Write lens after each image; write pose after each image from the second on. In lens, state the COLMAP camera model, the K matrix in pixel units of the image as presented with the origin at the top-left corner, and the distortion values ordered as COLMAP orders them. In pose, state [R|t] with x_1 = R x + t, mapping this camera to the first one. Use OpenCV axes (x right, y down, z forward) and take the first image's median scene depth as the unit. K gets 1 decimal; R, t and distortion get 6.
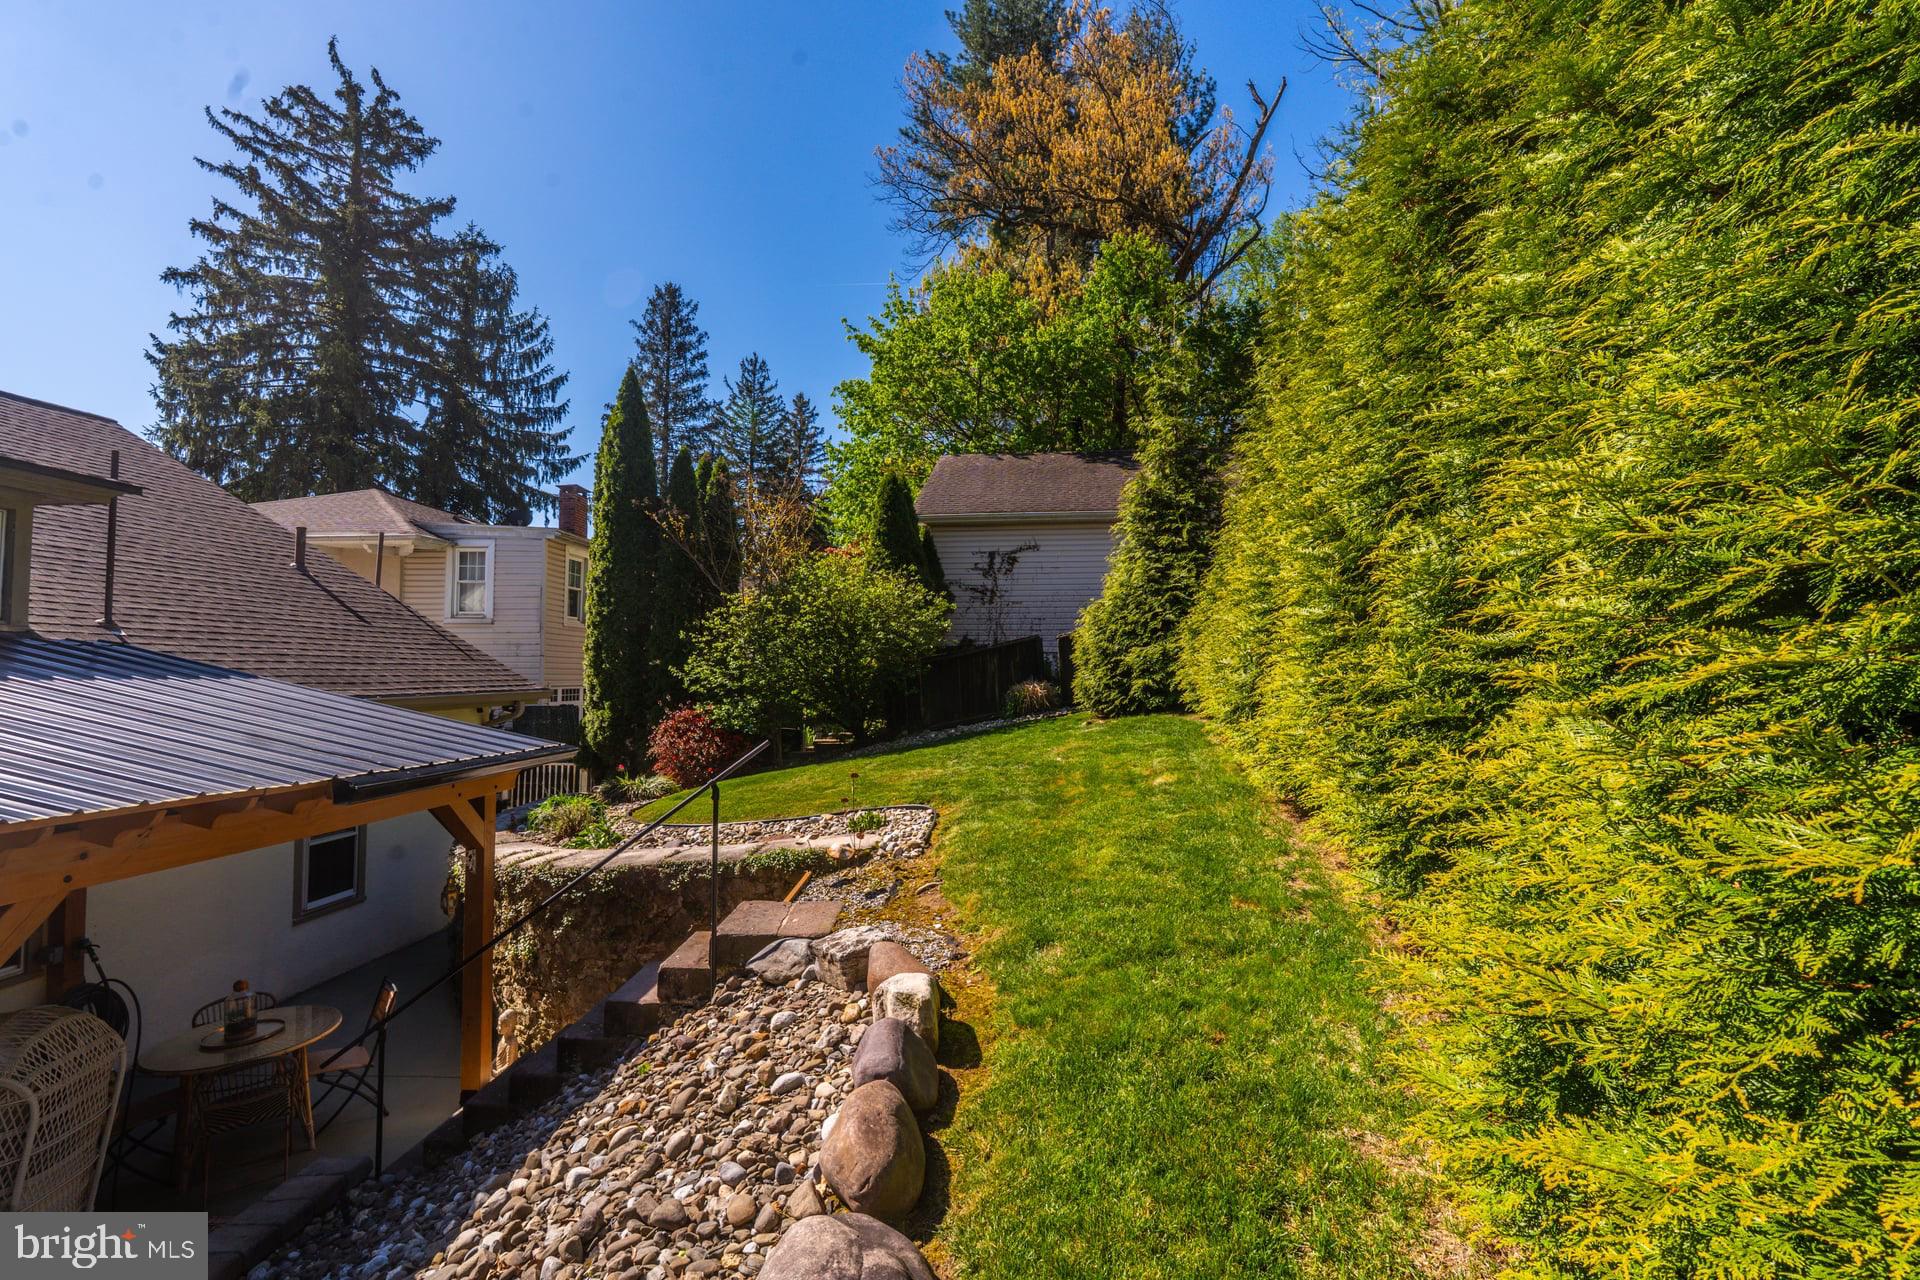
lens RADIAL K [[834.5, 0, 961.1], [0, 834.5, 640.3], [0, 0, 1]] dist [-0.001141, -0.000624]
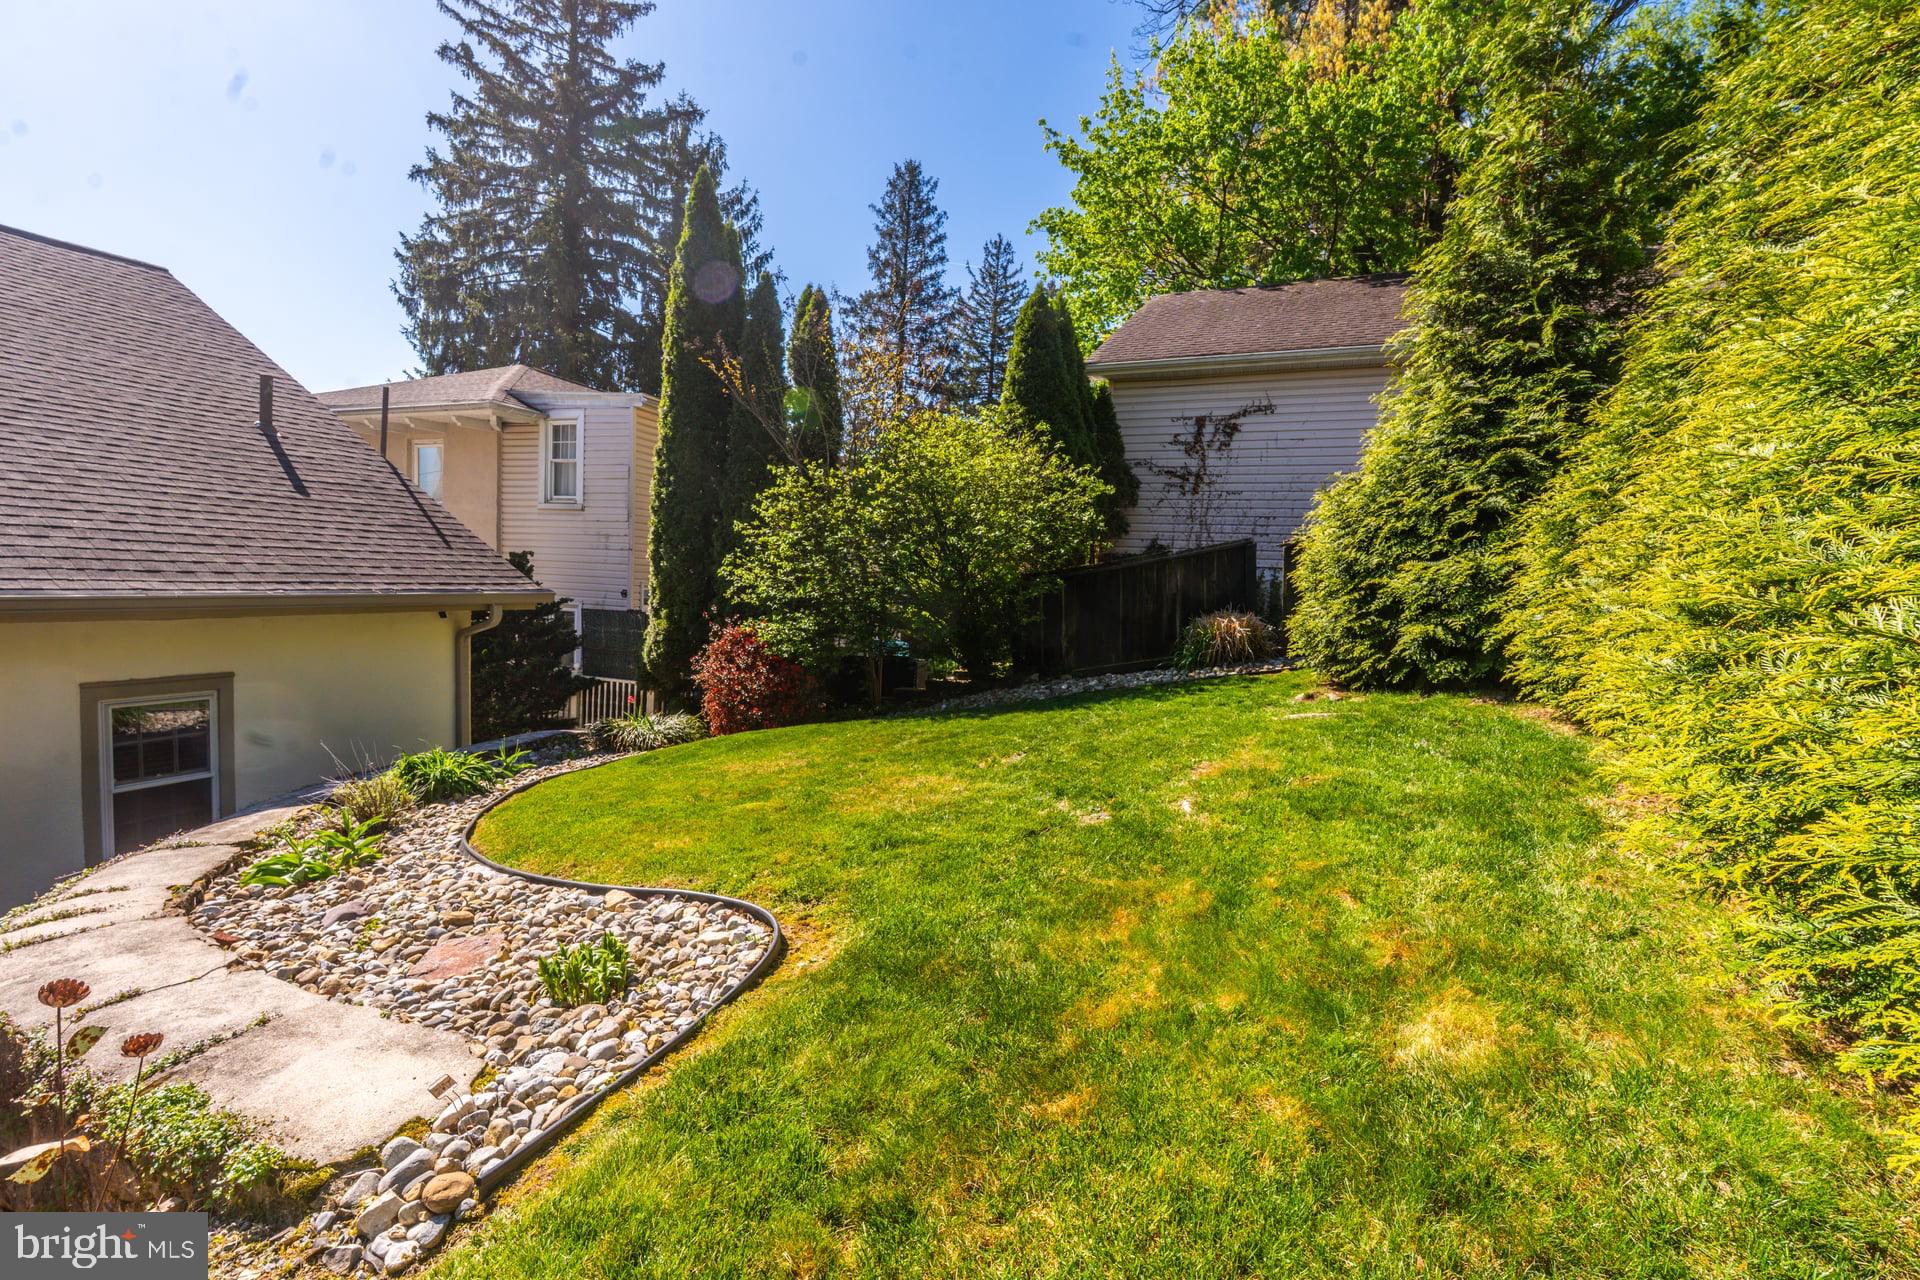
lens RADIAL K [[834.5, 0, 957.7], [0, 834.5, 637.2], [0, 0, 1]] dist [-0.001141, -0.000624]
pose [[0.950487, 0.062256, -0.304464, 0.050072], [-0.030815, 0.993781, 0.107007, 0.004238], [0.309233, -0.092327, 0.946494, 0.209161]]
